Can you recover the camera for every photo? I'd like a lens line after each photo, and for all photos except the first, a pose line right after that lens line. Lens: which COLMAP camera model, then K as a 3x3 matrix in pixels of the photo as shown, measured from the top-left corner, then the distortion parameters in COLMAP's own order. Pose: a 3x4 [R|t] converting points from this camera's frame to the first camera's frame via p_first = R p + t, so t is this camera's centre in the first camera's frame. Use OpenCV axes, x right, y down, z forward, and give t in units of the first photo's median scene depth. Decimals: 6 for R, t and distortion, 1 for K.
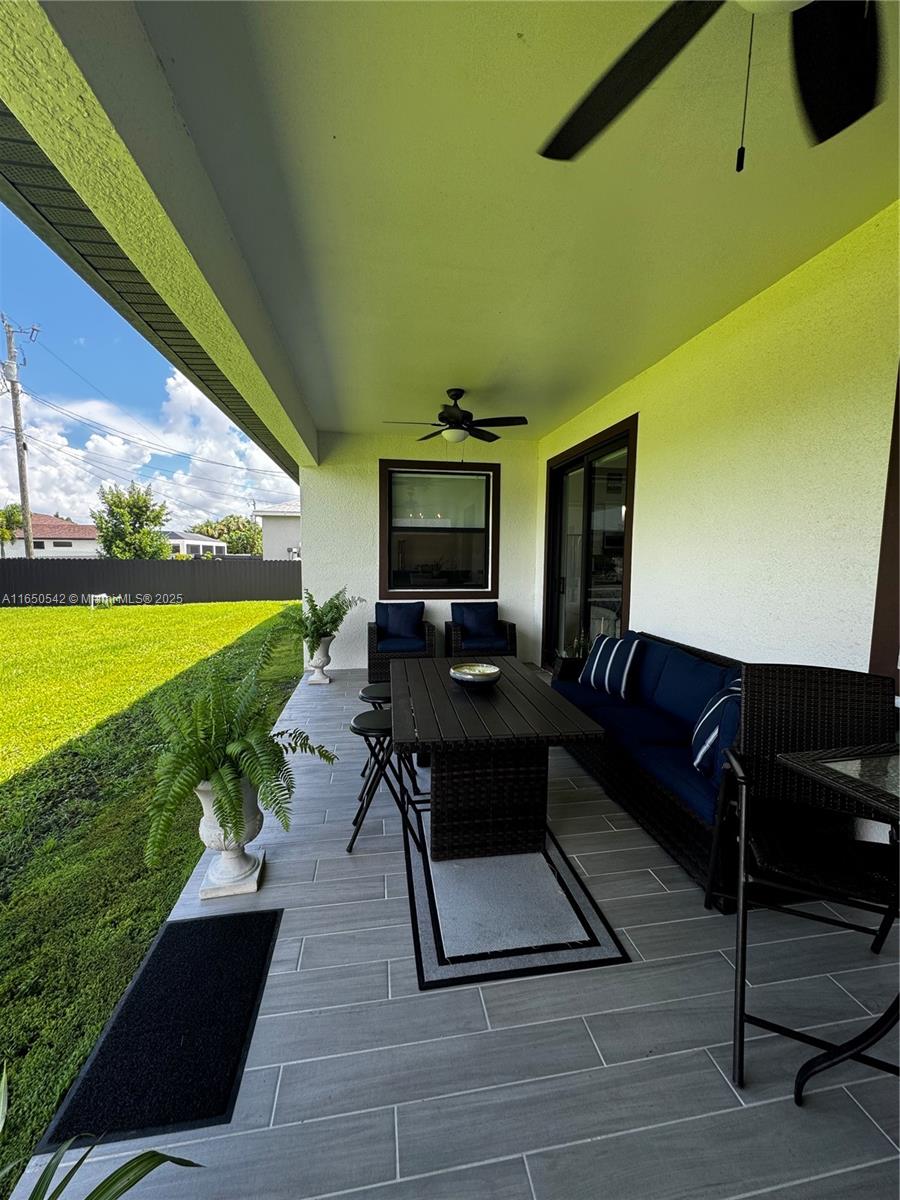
lens RADIAL K [[477.7, 0, 451.0], [0, 477.7, 599.0], [0, 0, 1]] dist [-0.001064, -0.000120]
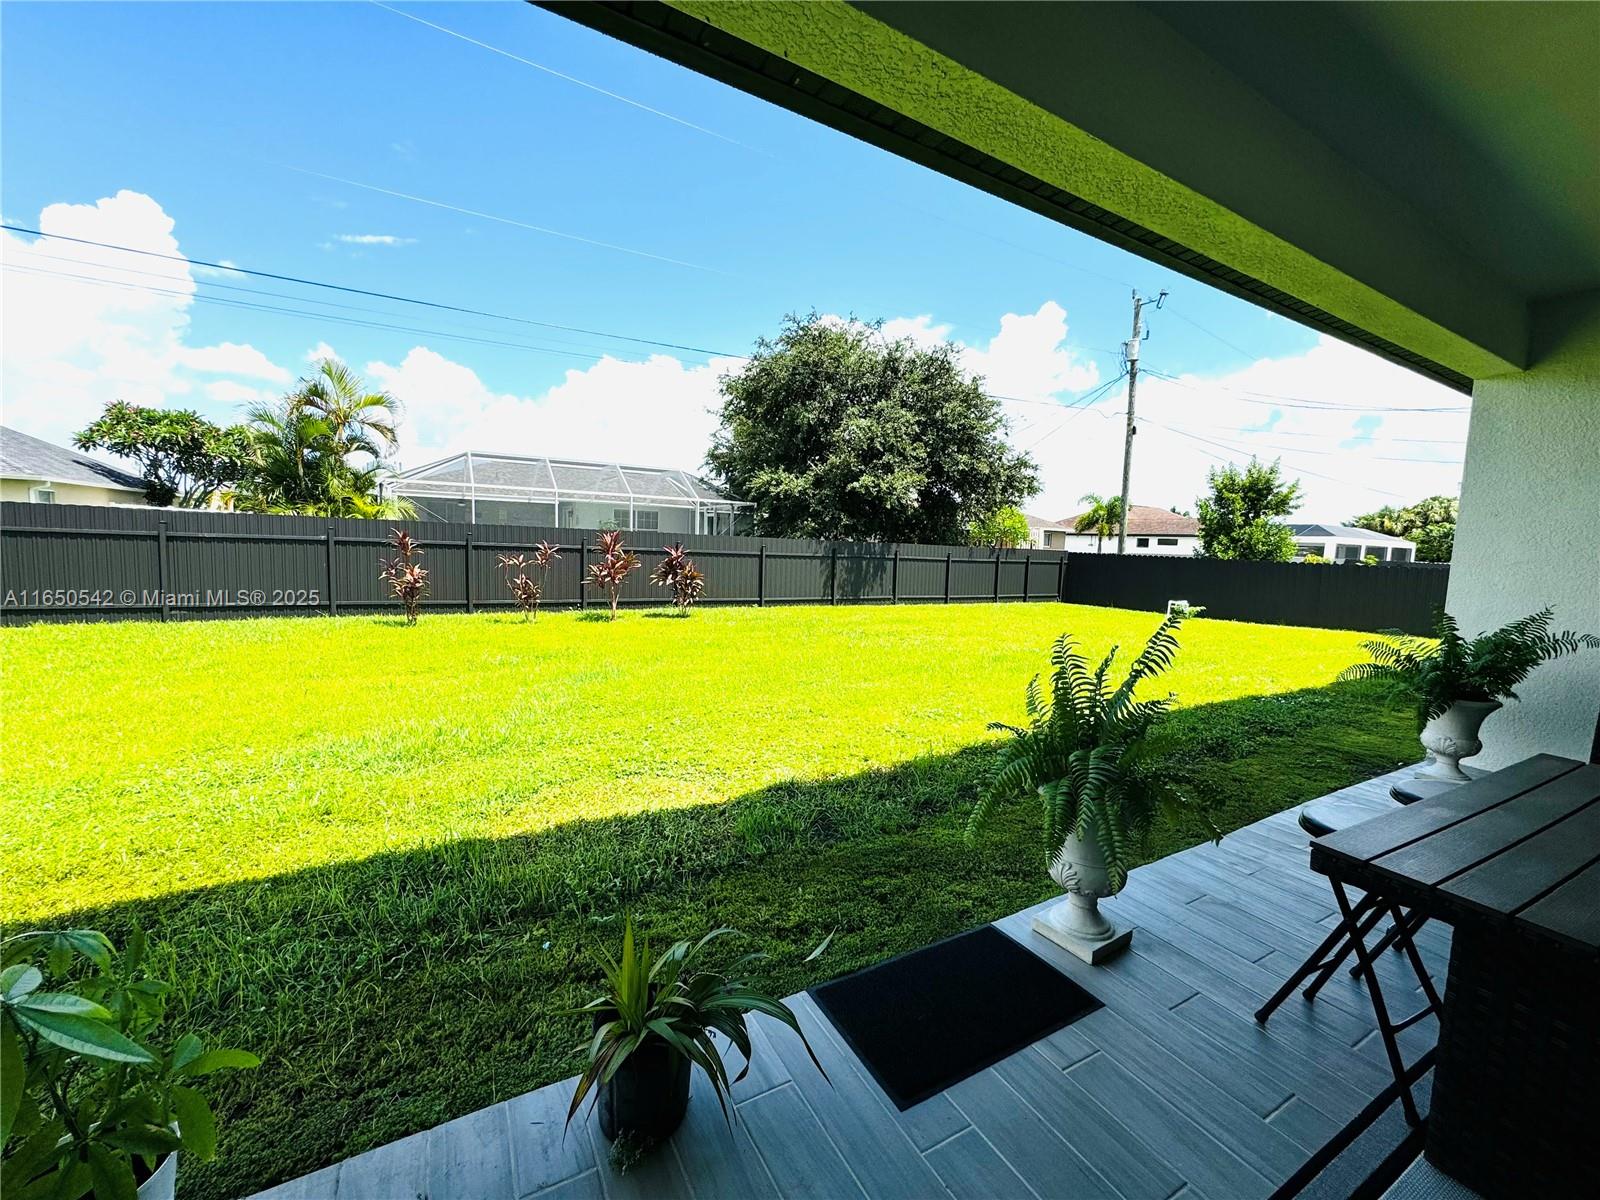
lens RADIAL K [[637.0, 0, 800.0], [0, 637.0, 600.0], [0, 0, 1]] dist [-0.001064, -0.000120]
pose [[0.348805, 0.093089, -0.932561, 0.156409], [-0.118915, 0.991408, 0.054485, 0.026769], [0.929620, 0.091891, 0.356878, 0.090684]]
